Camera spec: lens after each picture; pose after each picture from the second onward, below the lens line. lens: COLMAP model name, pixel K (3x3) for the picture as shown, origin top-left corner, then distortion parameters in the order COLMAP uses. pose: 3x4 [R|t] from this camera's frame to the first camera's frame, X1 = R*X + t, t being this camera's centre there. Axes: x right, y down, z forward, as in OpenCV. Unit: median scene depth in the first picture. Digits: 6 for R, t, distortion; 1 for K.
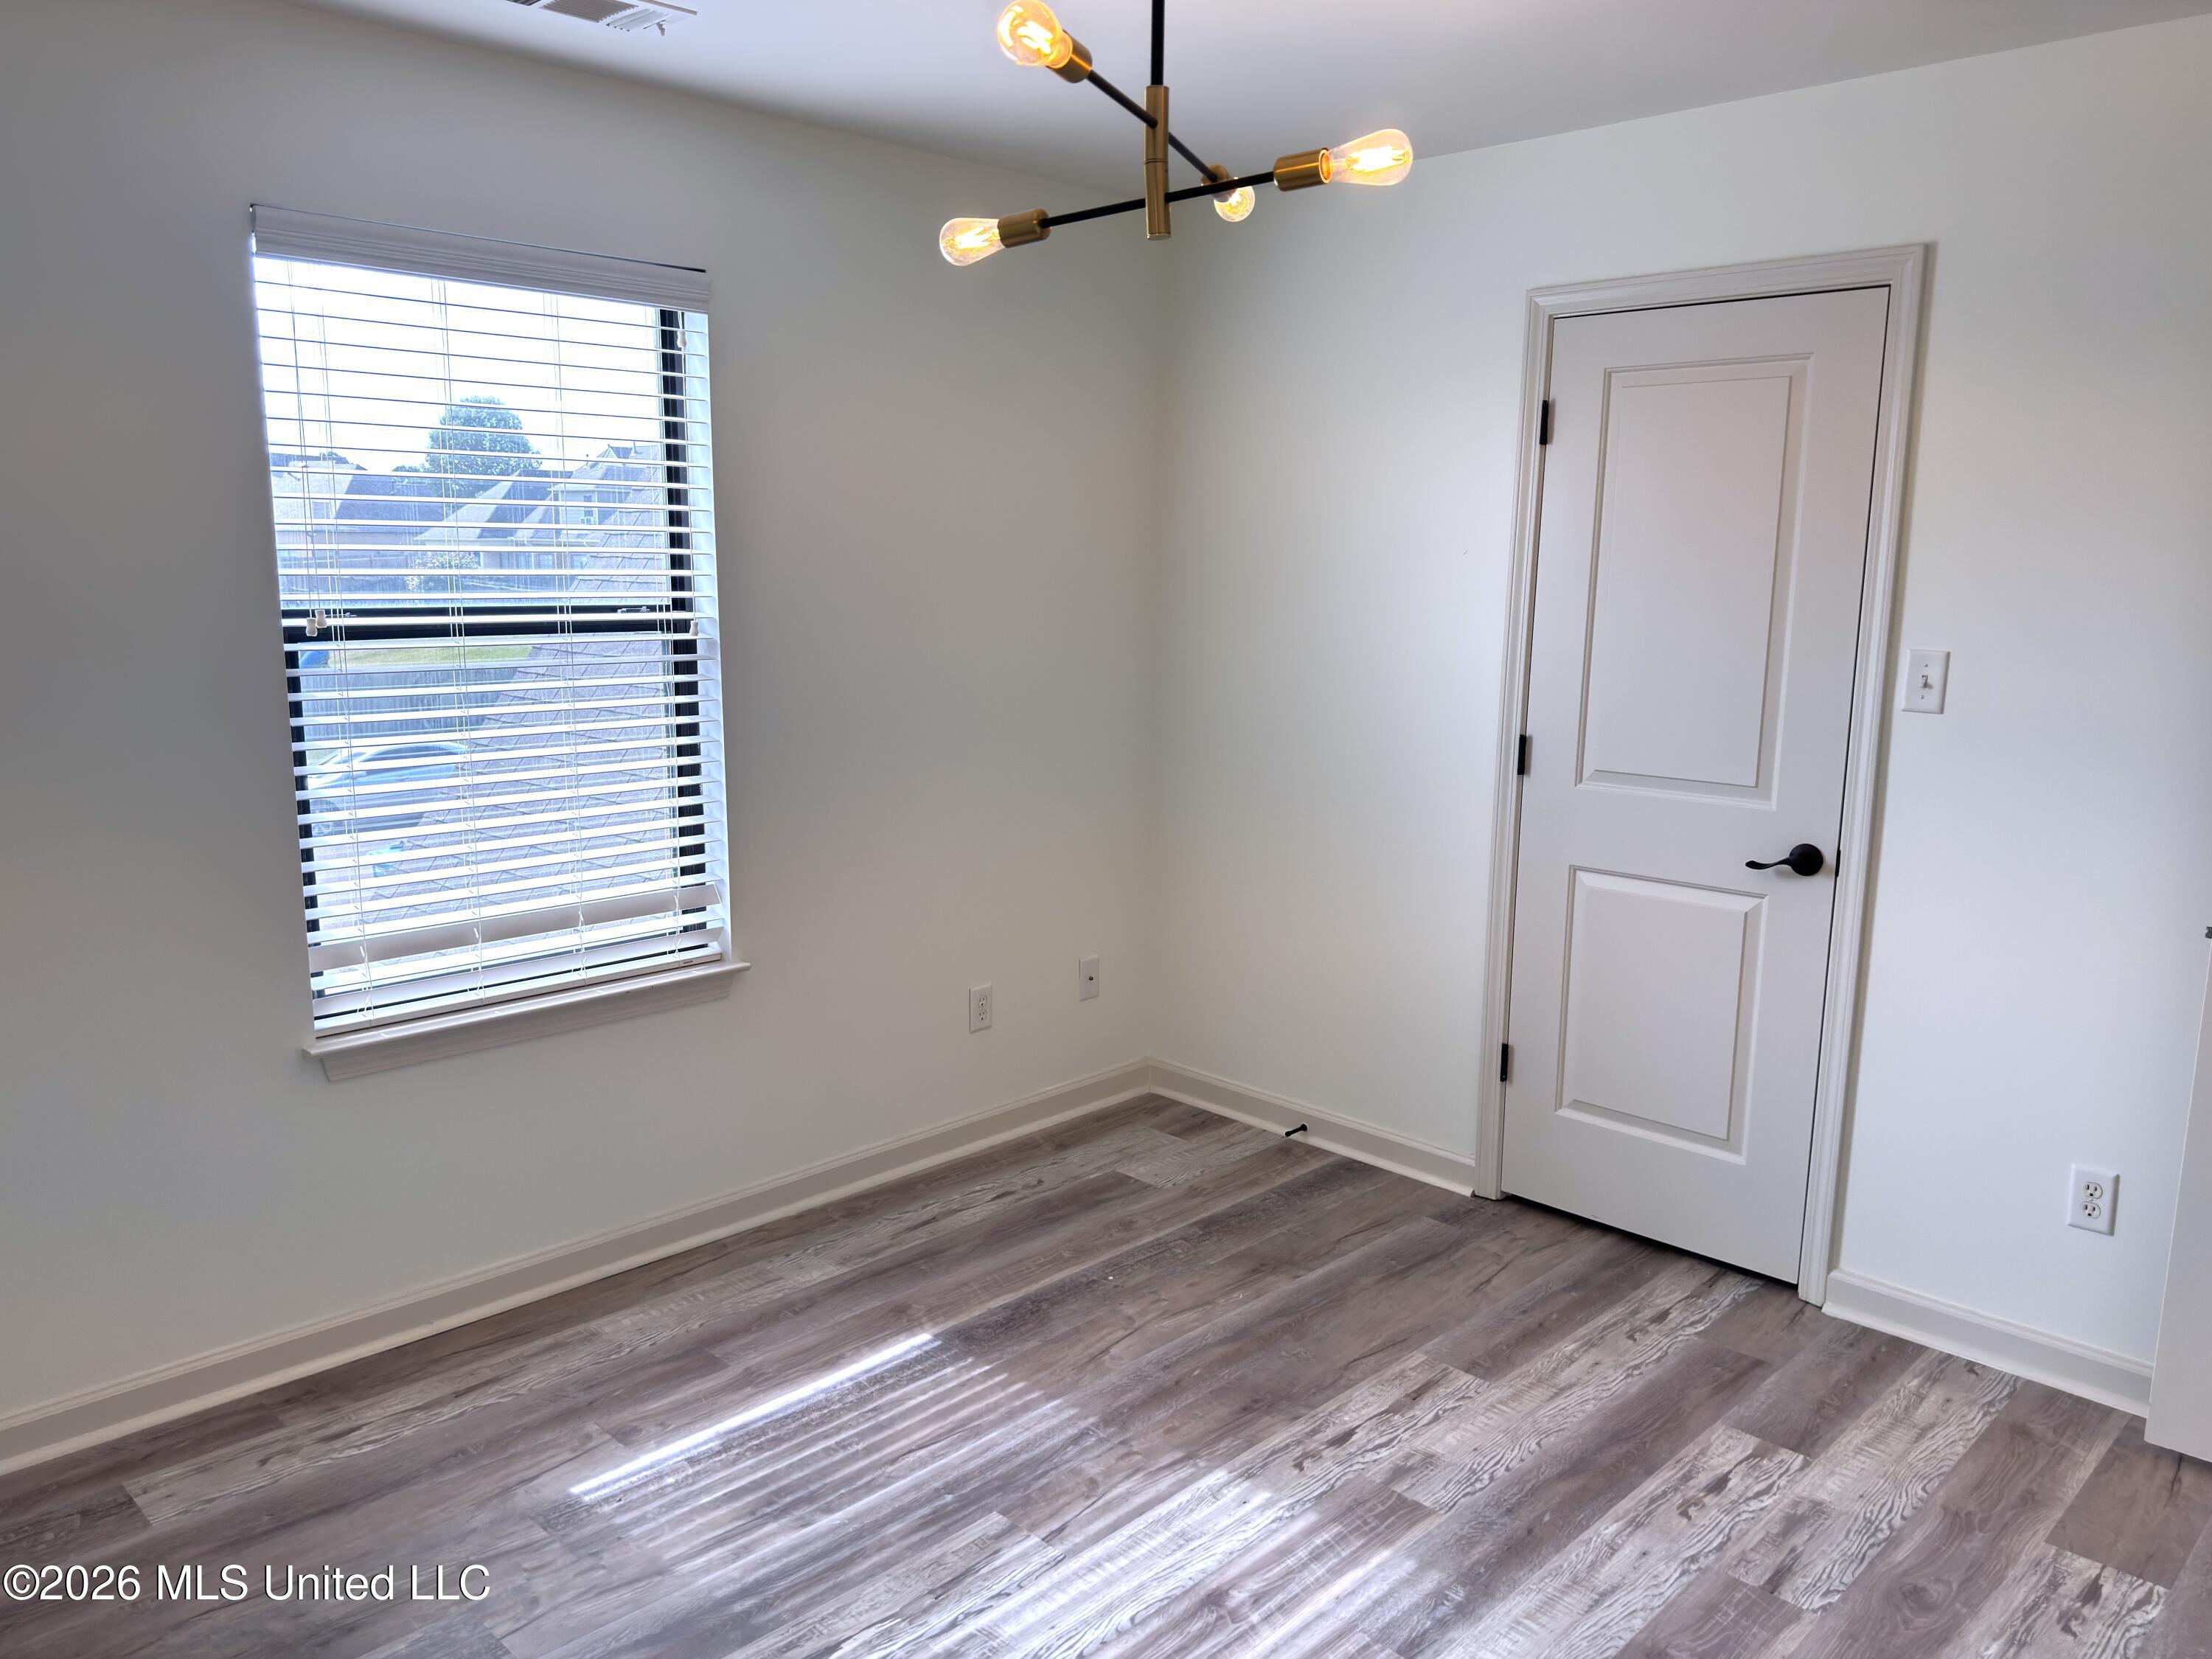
lens RADIAL K [[1664.5, 0, 1106.0], [0, 1664.5, 829.5], [0, 0, 1]] dist [0.127083, -0.208375]
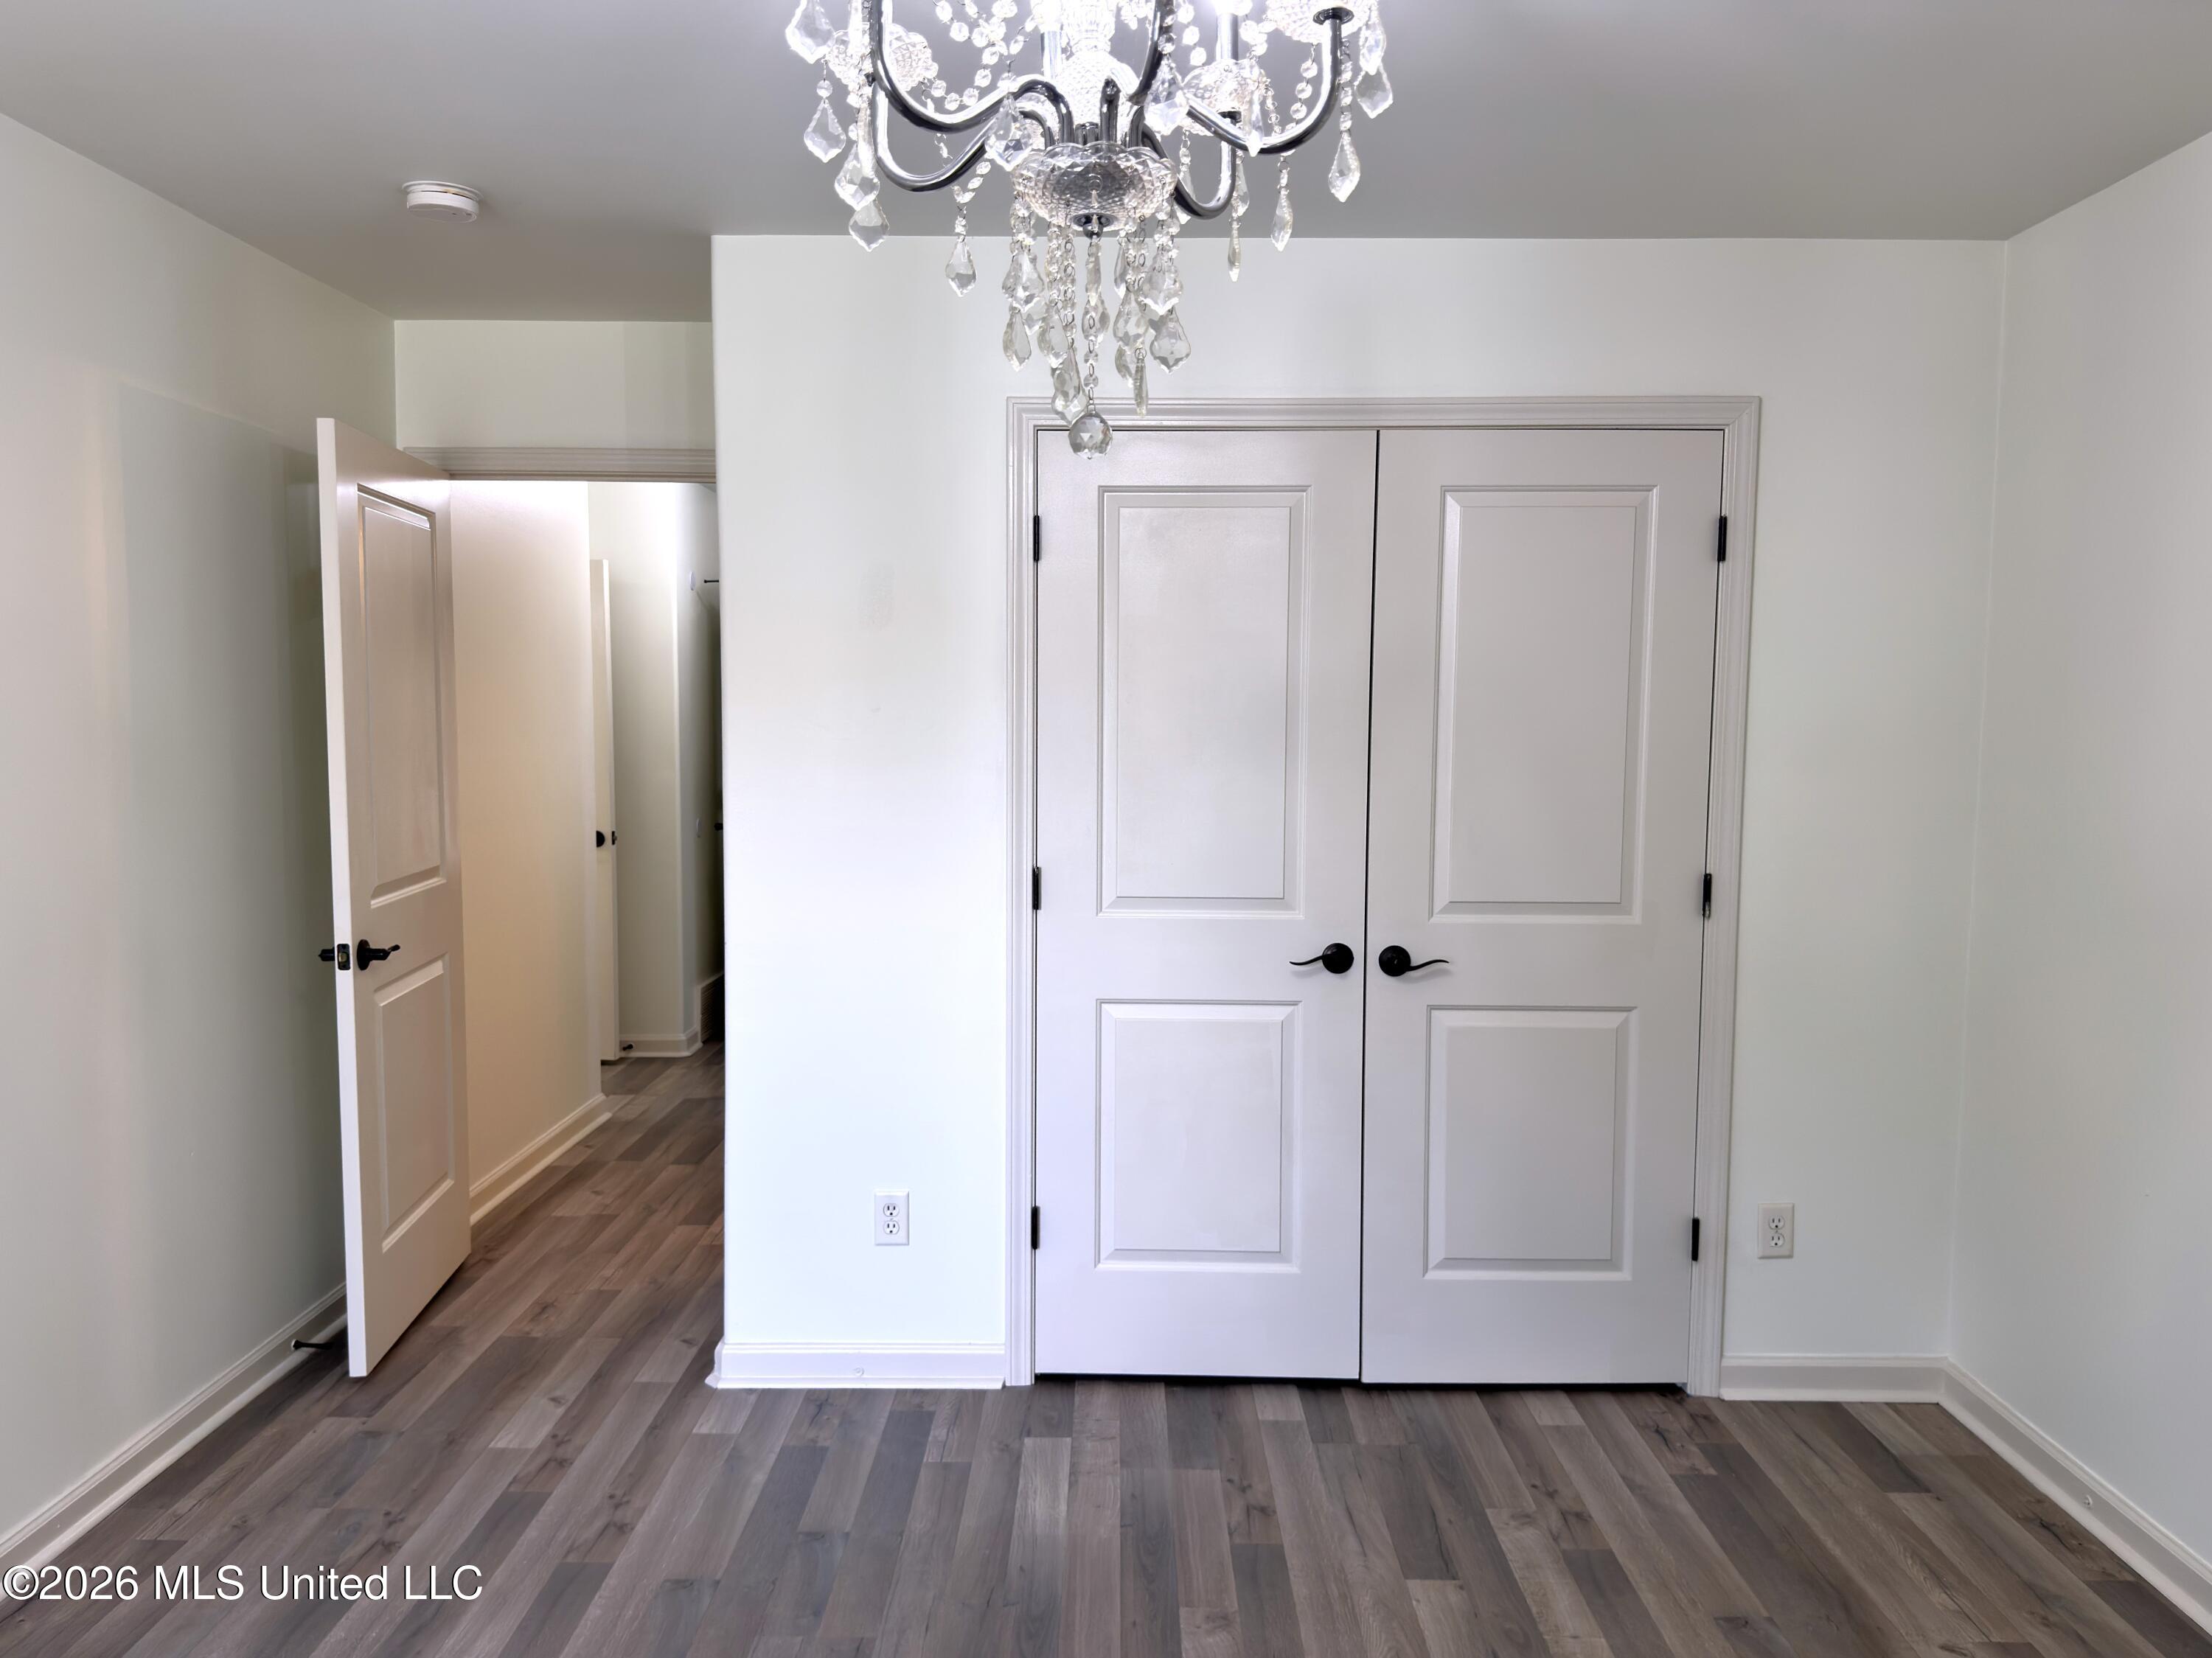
lens RADIAL K [[1664.4, 0, 1106.0], [0, 1664.4, 829.0], [0, 0, 1]] dist [0.127083, -0.208375]
pose [[0.719989, -0.074788, 0.689944, -0.379353], [0.113337, 0.993500, -0.010580, -0.067406], [-0.684668, 0.085813, 0.723786, 0.339145]]
